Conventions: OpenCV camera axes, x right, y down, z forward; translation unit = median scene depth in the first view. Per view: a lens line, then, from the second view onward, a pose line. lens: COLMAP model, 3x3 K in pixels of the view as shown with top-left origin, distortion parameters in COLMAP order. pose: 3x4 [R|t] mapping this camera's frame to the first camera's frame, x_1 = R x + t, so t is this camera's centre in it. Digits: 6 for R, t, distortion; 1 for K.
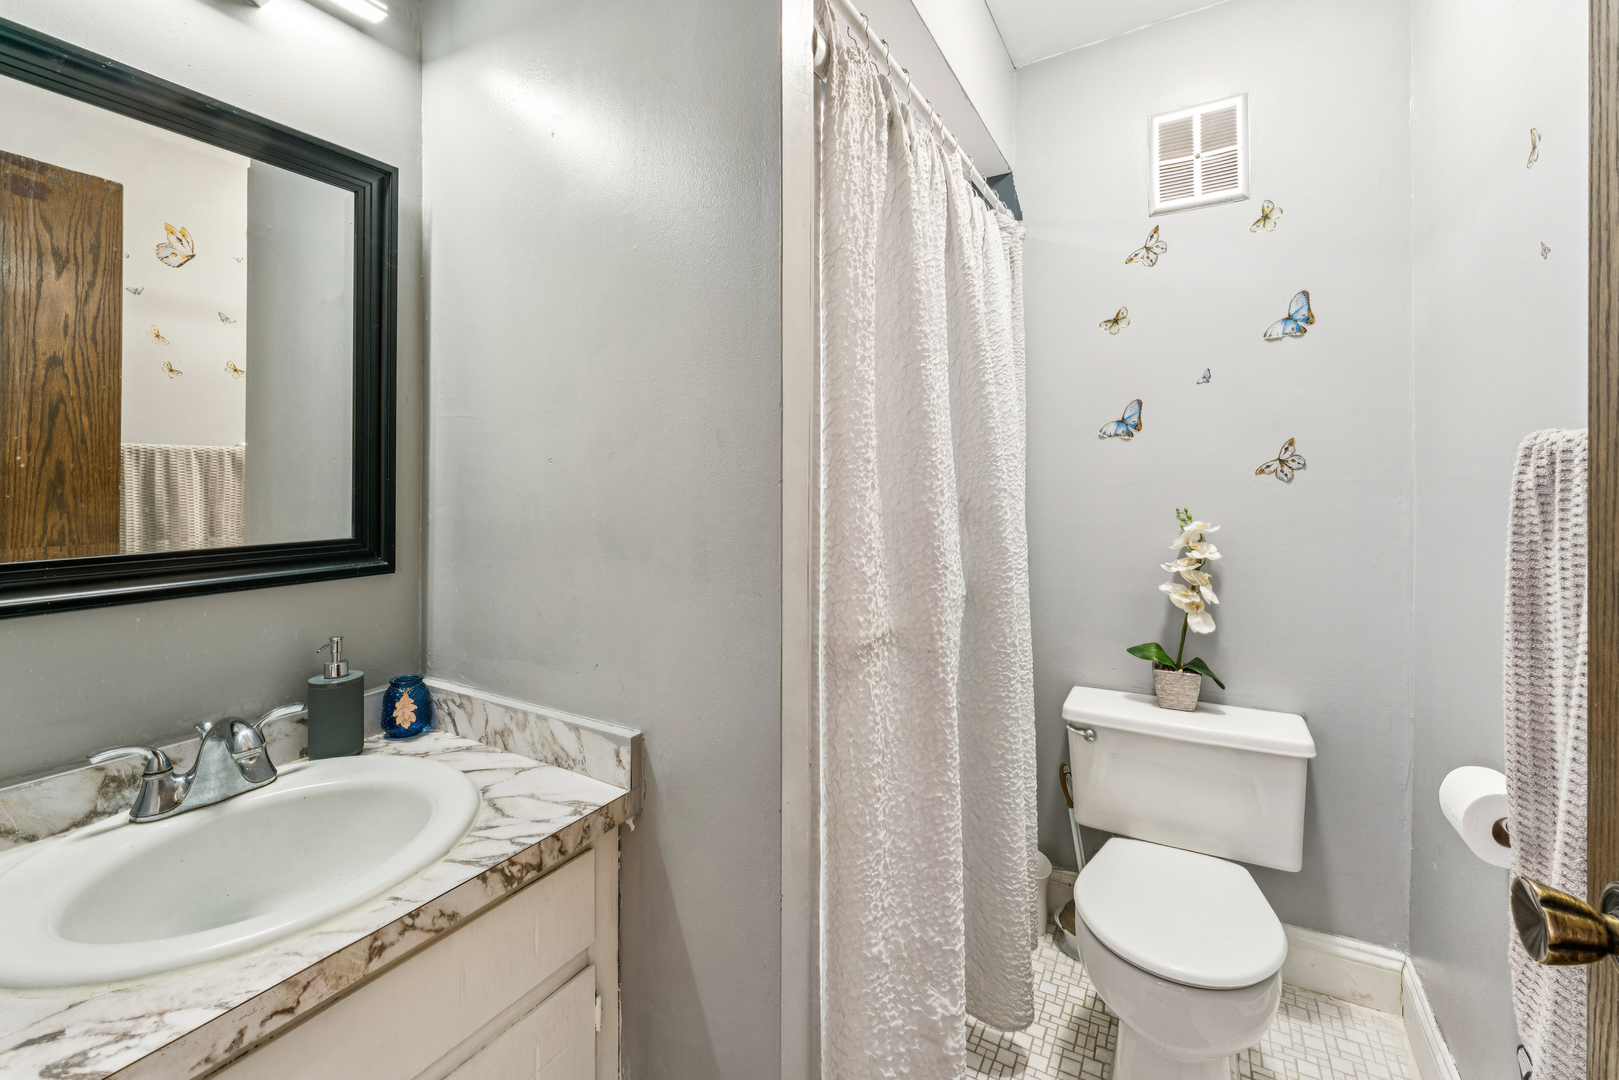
lens RADIAL K [[650.4, 0, 813.9], [0, 650.4, 542.5], [0, 0, 1]] dist [0.001190, 0.000270]
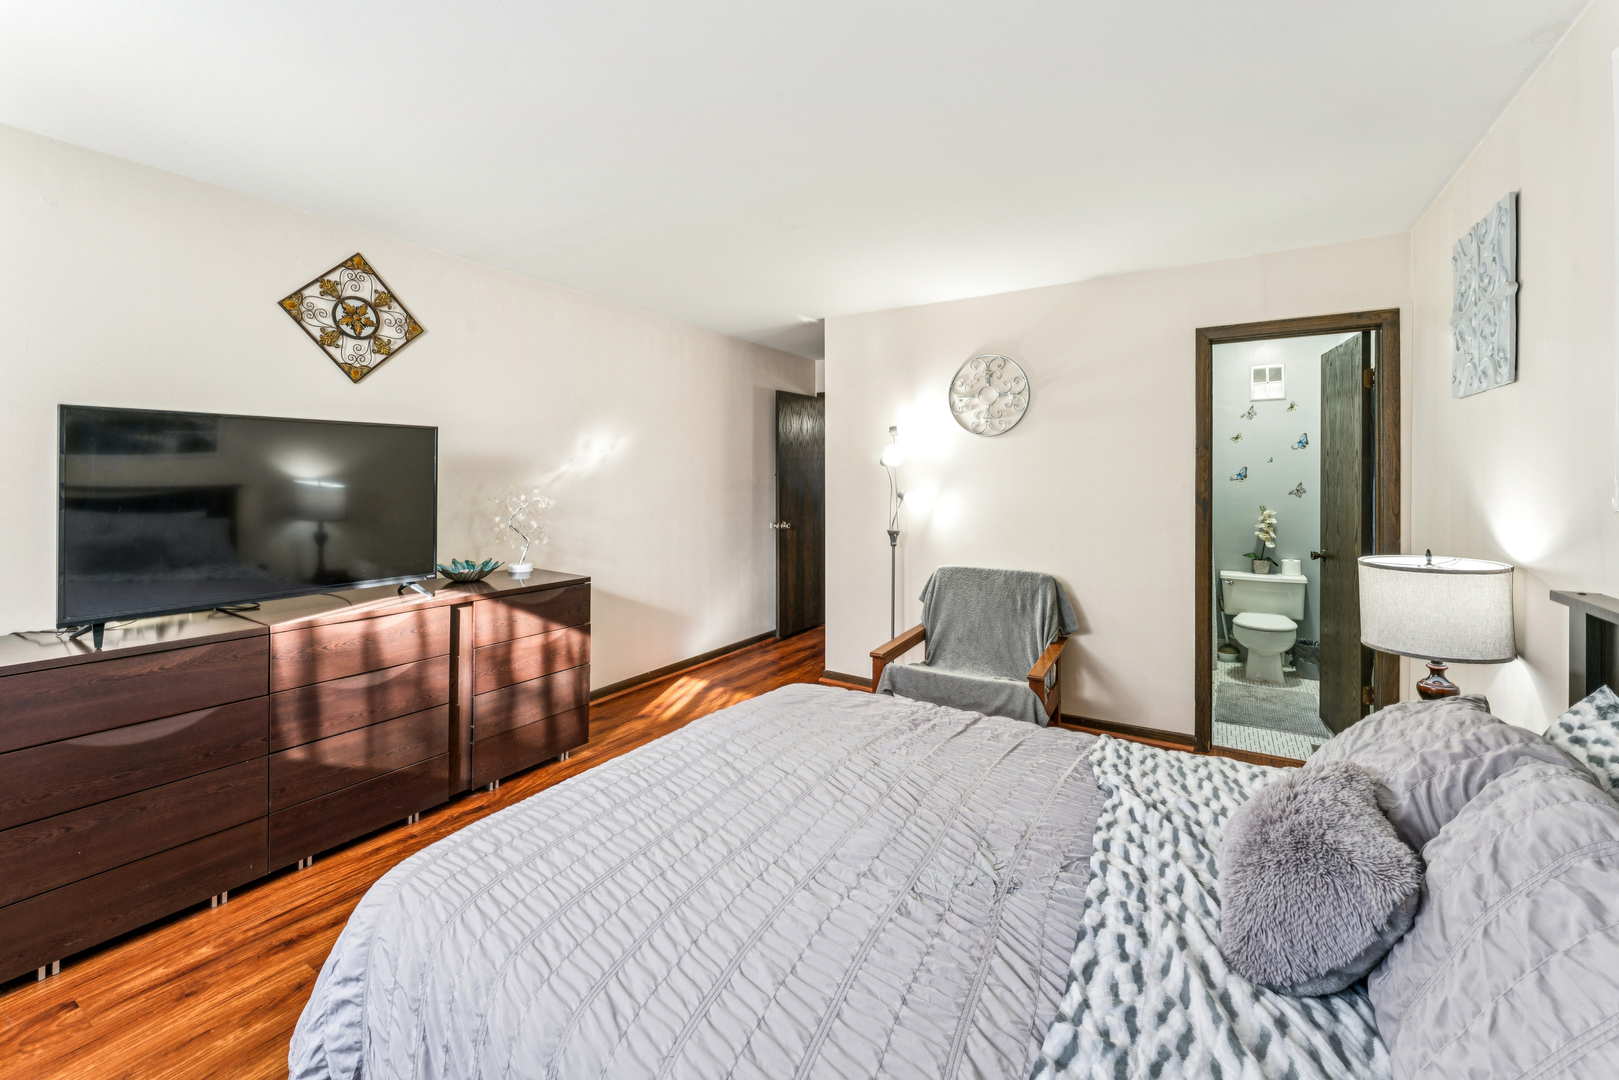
lens RADIAL K [[650.4, 0, 804.6], [0, 650.4, 533.3], [0, 0, 1]] dist [0.001190, 0.000270]
pose [[0.995188, -0.005477, -0.097828, -1.200371], [0.005627, 0.999983, 0.001261, 0.055892], [0.097819, -0.001806, 0.995203, -2.118248]]
